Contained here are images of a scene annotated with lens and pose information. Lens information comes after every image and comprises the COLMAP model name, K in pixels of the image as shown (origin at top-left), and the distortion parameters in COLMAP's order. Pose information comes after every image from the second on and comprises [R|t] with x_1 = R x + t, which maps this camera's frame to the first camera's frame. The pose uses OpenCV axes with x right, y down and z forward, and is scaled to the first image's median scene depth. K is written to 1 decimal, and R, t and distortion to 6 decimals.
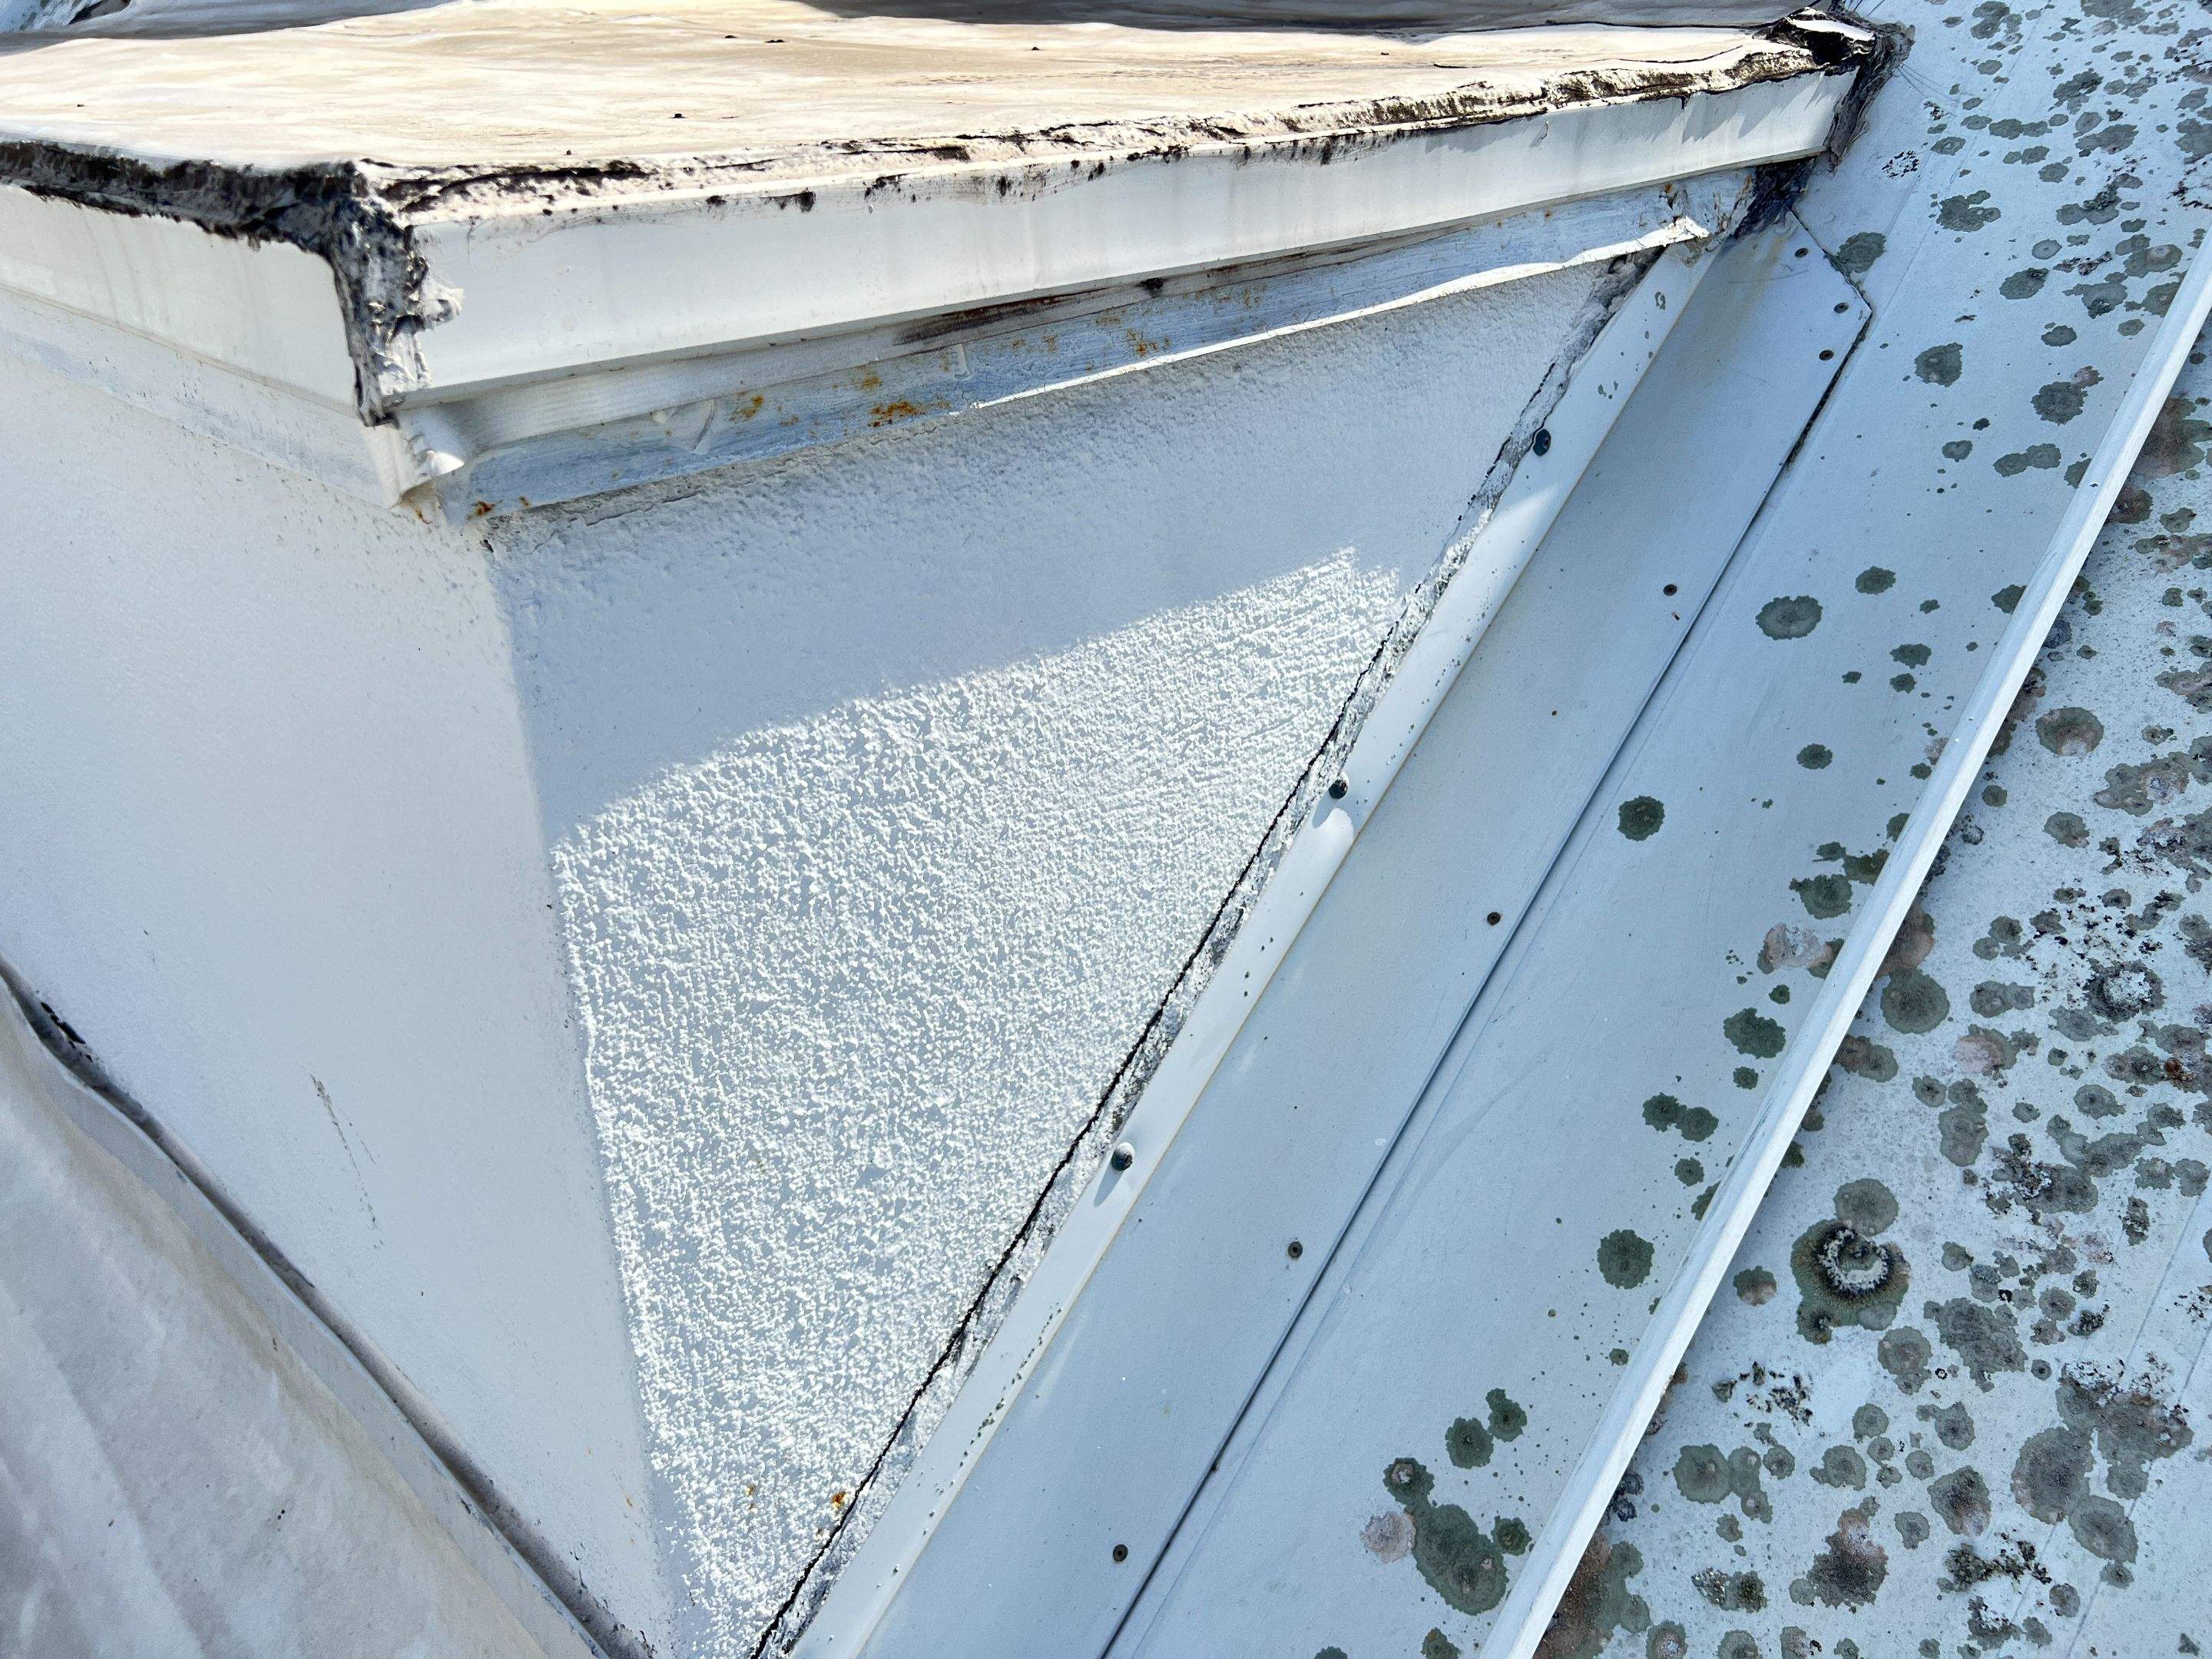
lens RADIAL K [[1670.7, 0, 1115.1], [0, 1670.7, 818.0], [0, 0, 1]] dist [0.059073, -0.071079]
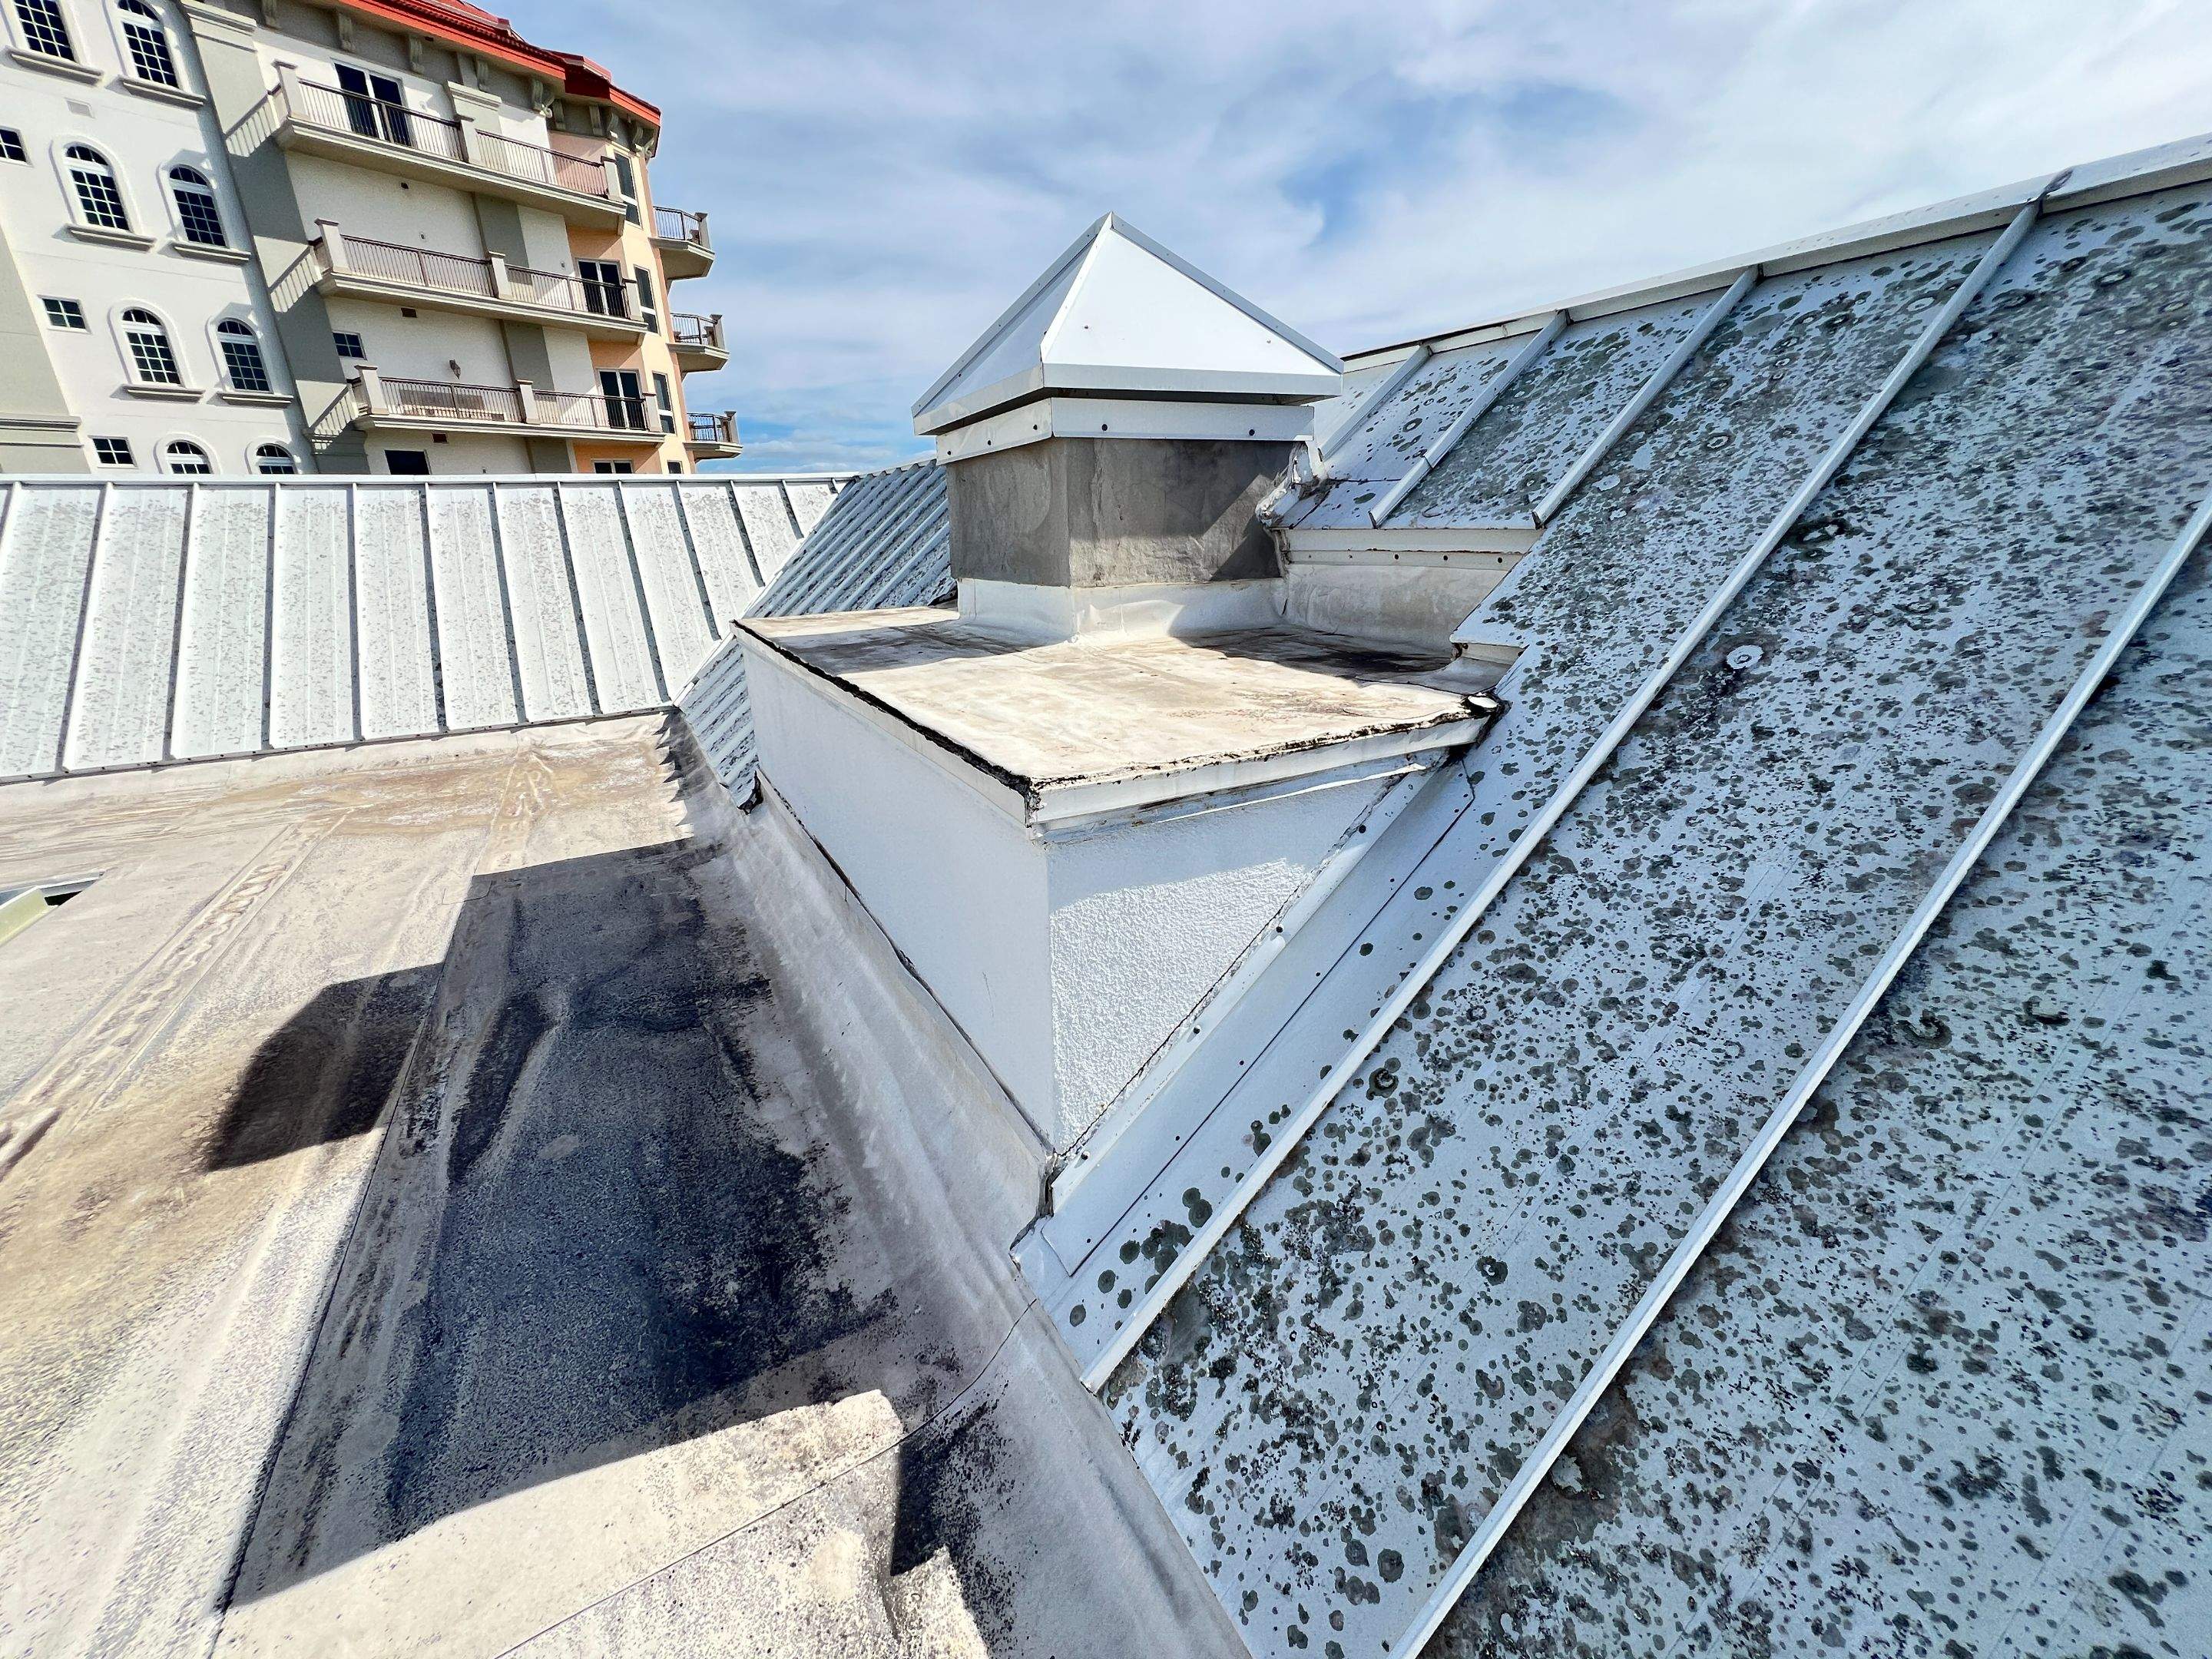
lens RADIAL K [[885.0, 0, 1106.0], [0, 885.0, 829.5], [0, 0, 1]] dist [-0.000746, -0.007370]
pose [[0.954606, 0.090316, -0.283849, 0.356033], [-0.124429, 0.986709, -0.104511, 0.015480], [0.270637, 0.135086, 0.953157, -0.964225]]
